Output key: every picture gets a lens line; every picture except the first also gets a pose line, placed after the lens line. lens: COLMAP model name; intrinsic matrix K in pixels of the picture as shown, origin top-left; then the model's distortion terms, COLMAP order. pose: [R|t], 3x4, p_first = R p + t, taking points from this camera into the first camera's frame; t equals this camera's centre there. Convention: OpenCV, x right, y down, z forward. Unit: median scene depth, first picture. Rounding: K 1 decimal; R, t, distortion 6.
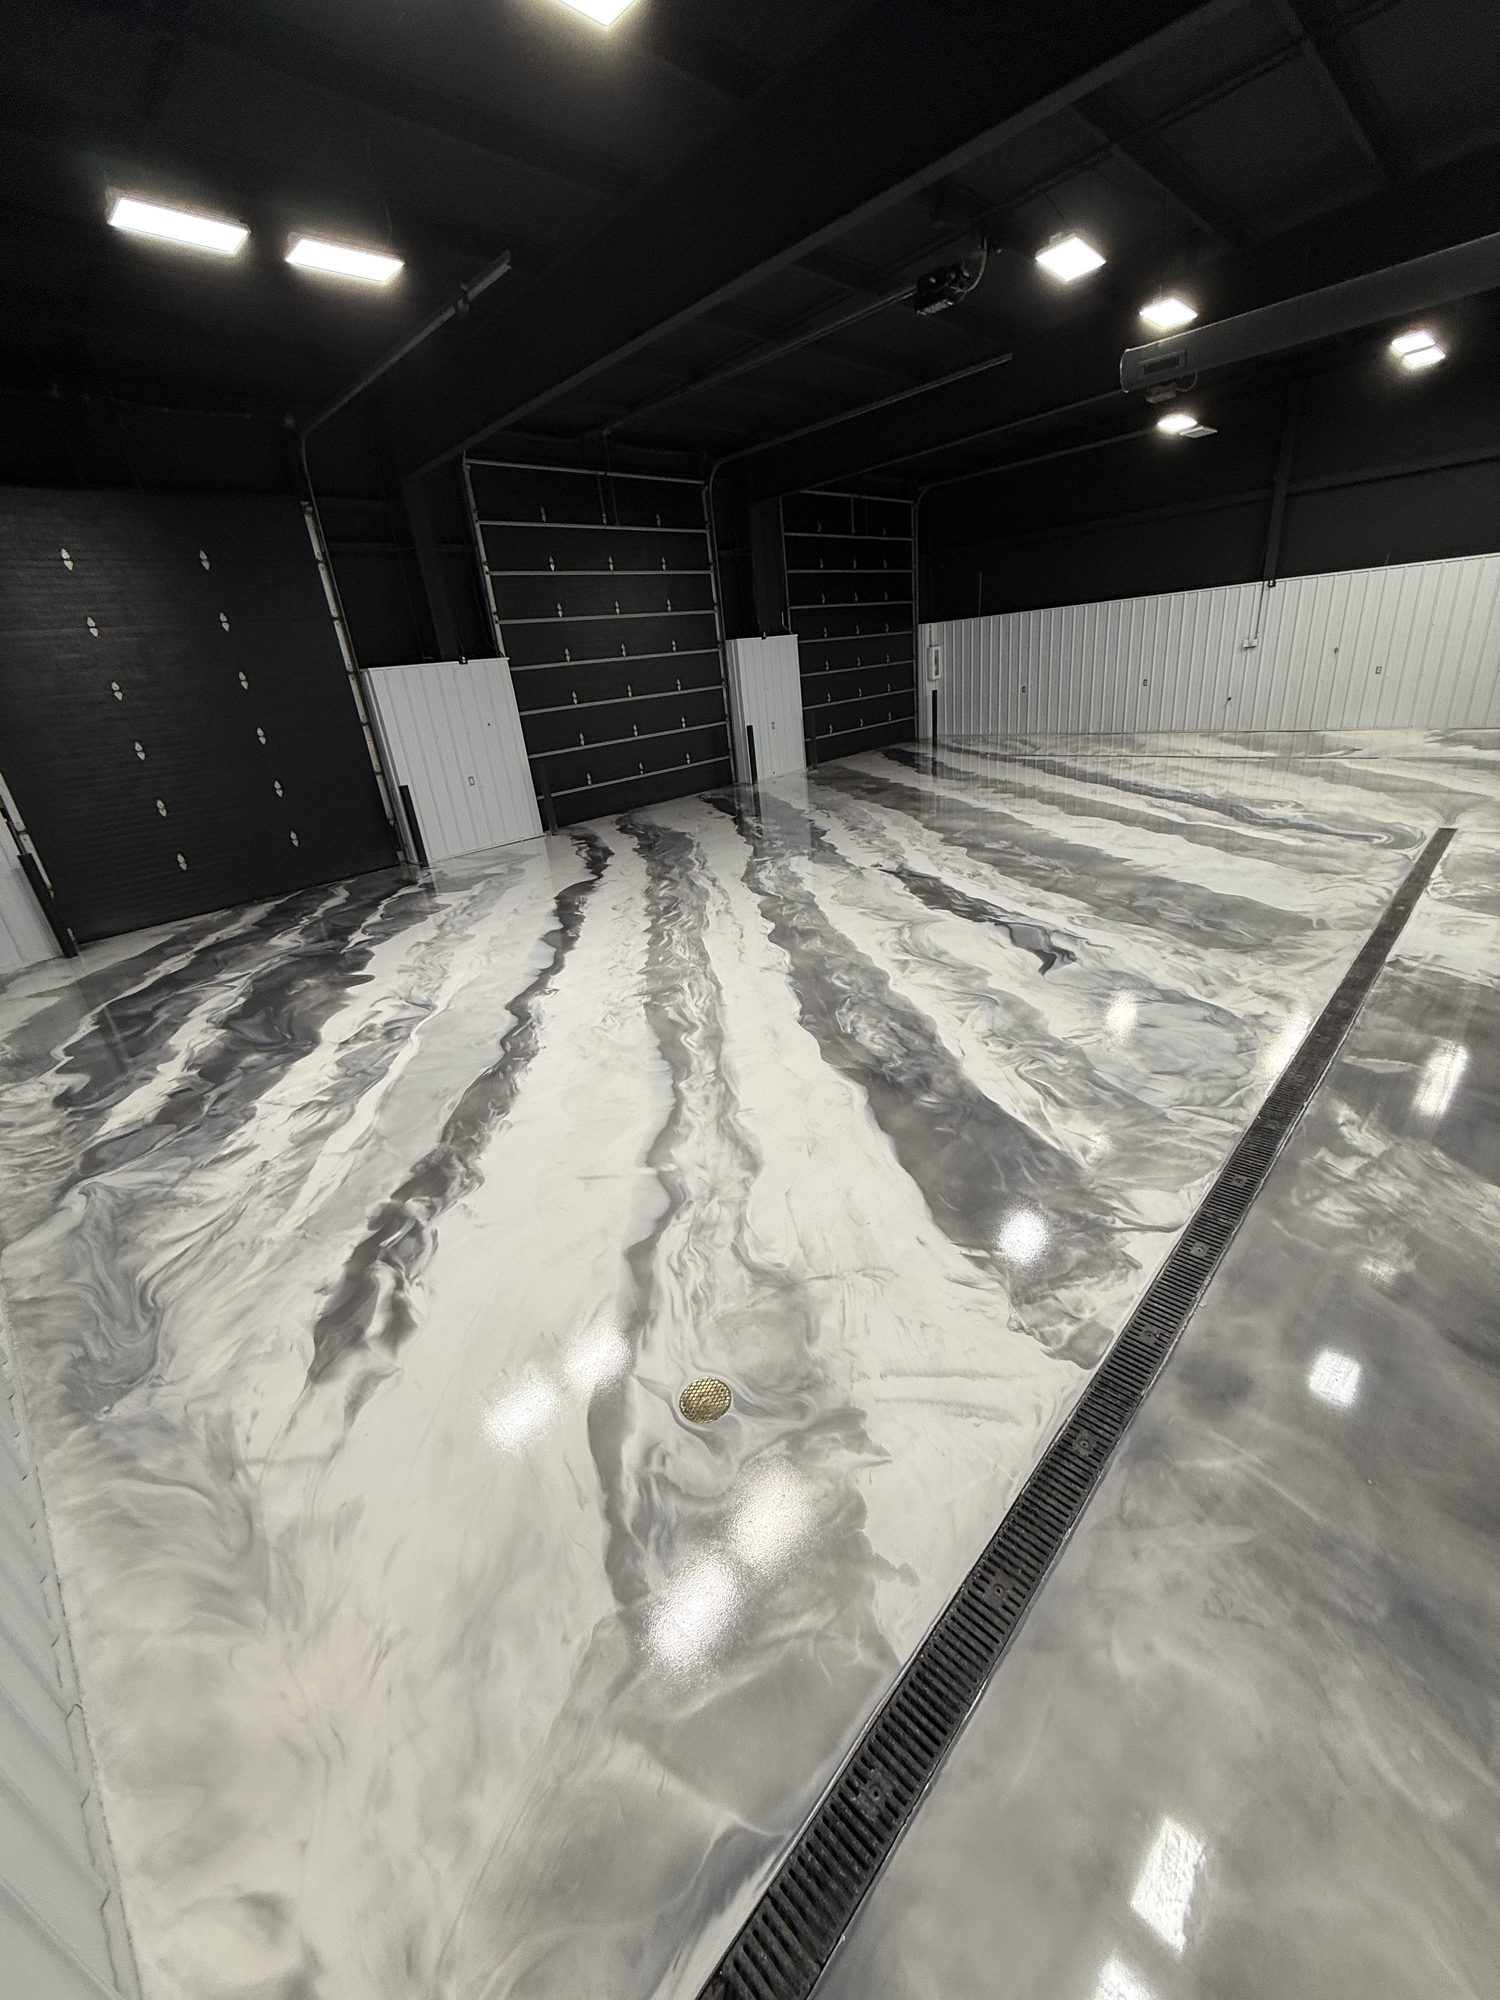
lens RADIAL K [[794.6, 0, 755.0], [0, 794.6, 994.8], [0, 0, 1]] dist [-0.002392, 0.000873]
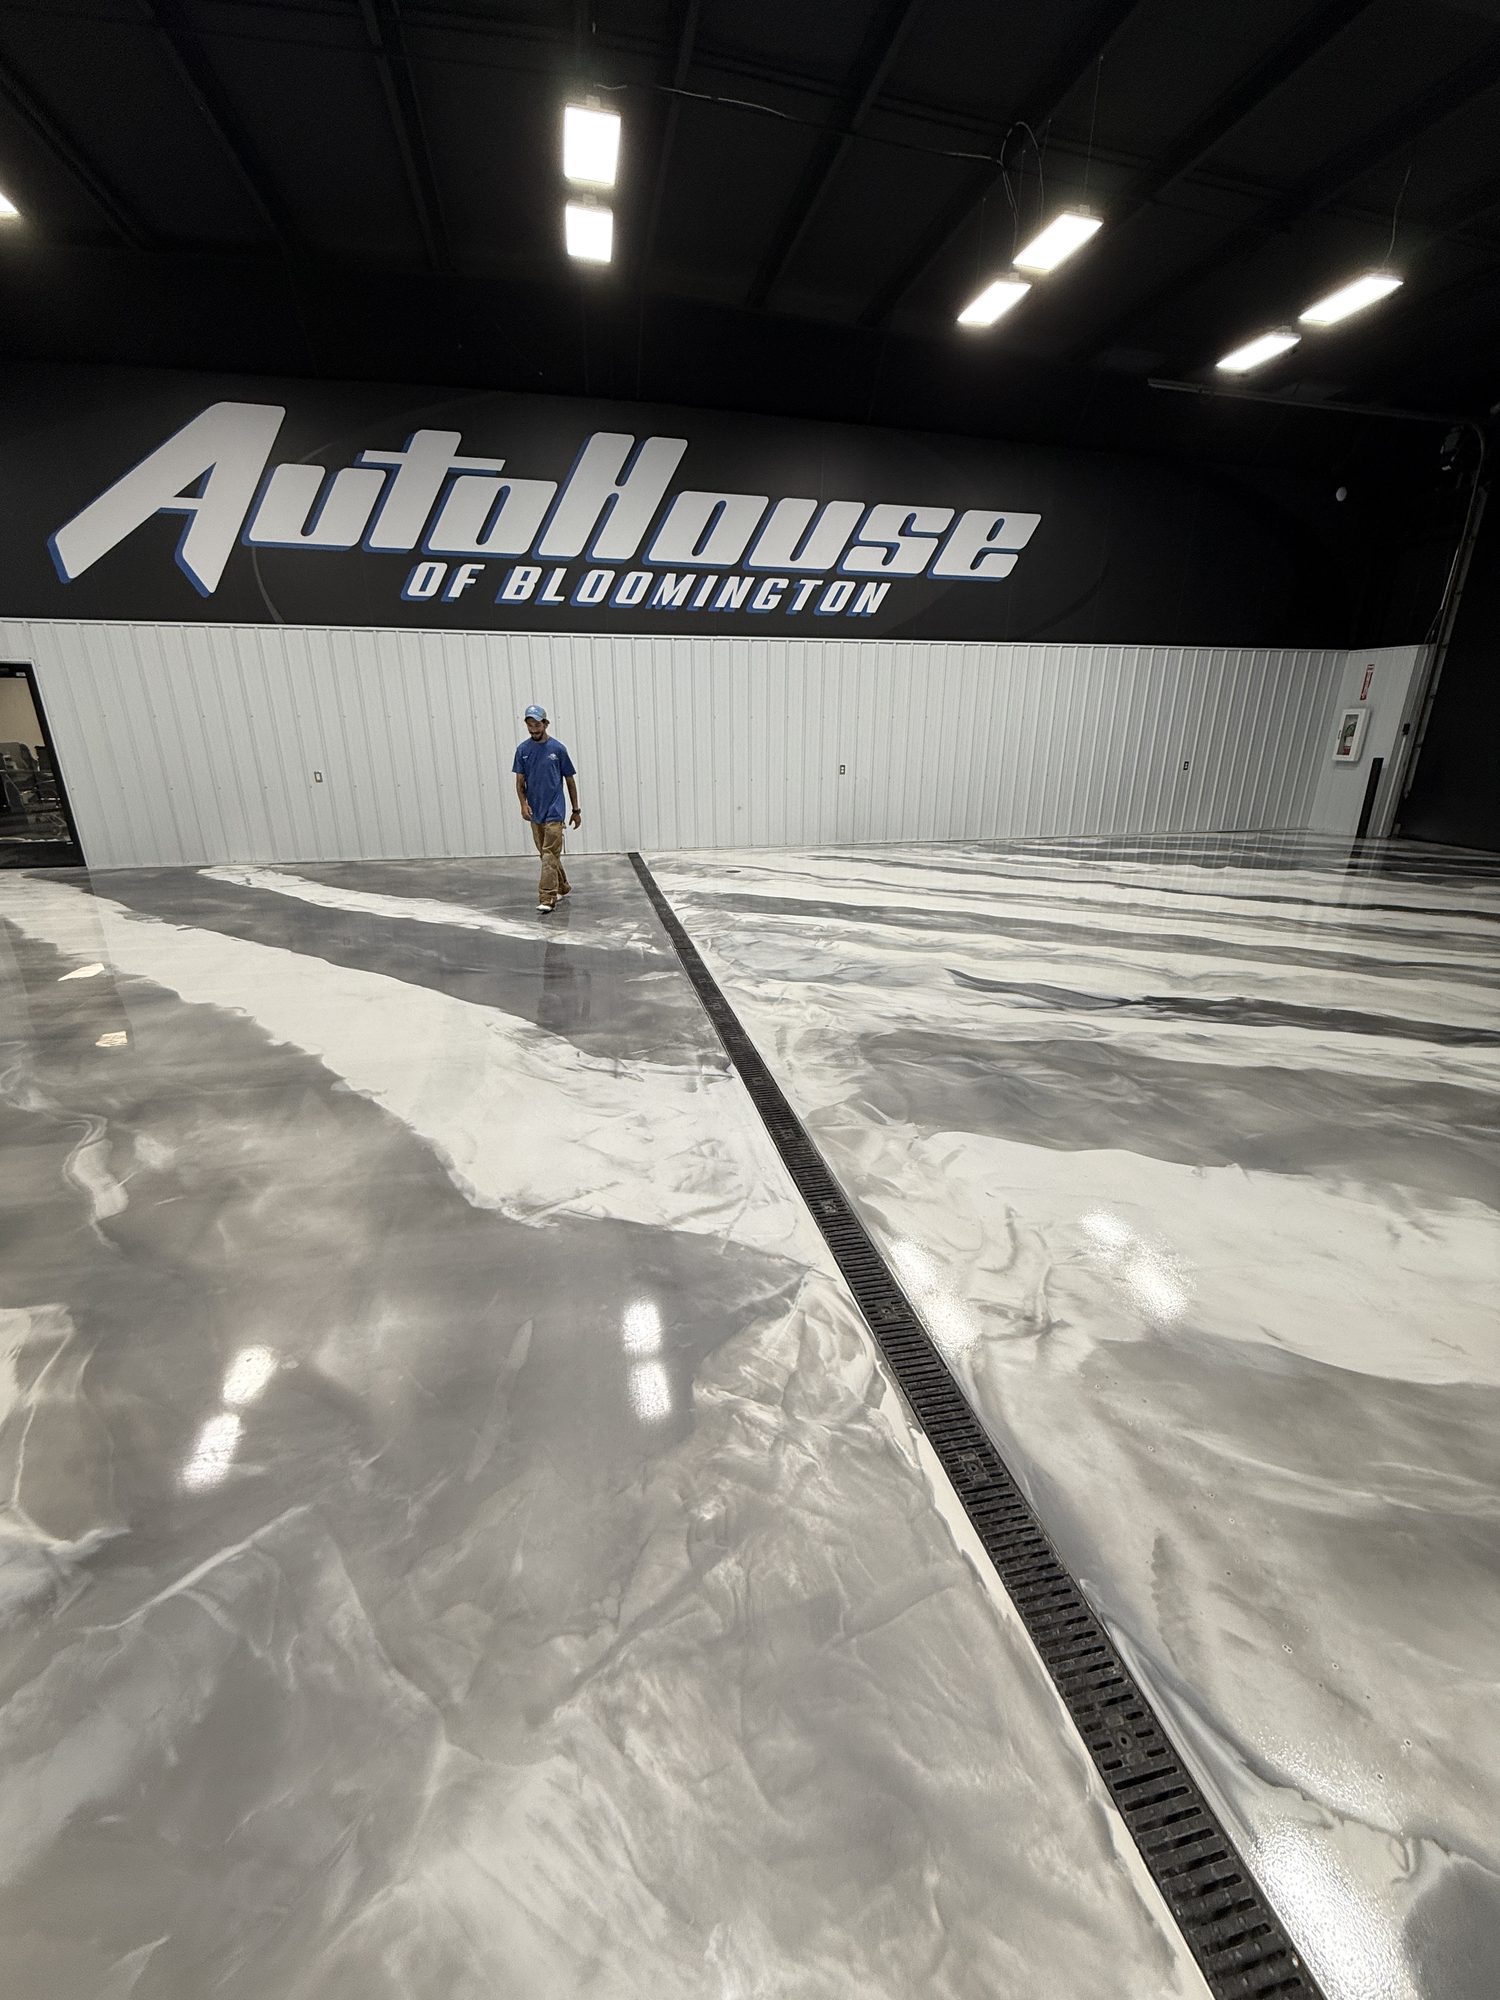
lens RADIAL K [[794.6, 0, 750.7], [0, 794.6, 991.1], [0, 0, 1]] dist [-0.002392, 0.000873]
pose [[-0.550236, 0.359647, -0.753587, 1.032050], [-0.277674, 0.772319, 0.571332, -0.412869], [0.787488, 0.523619, -0.325093, 0.949357]]
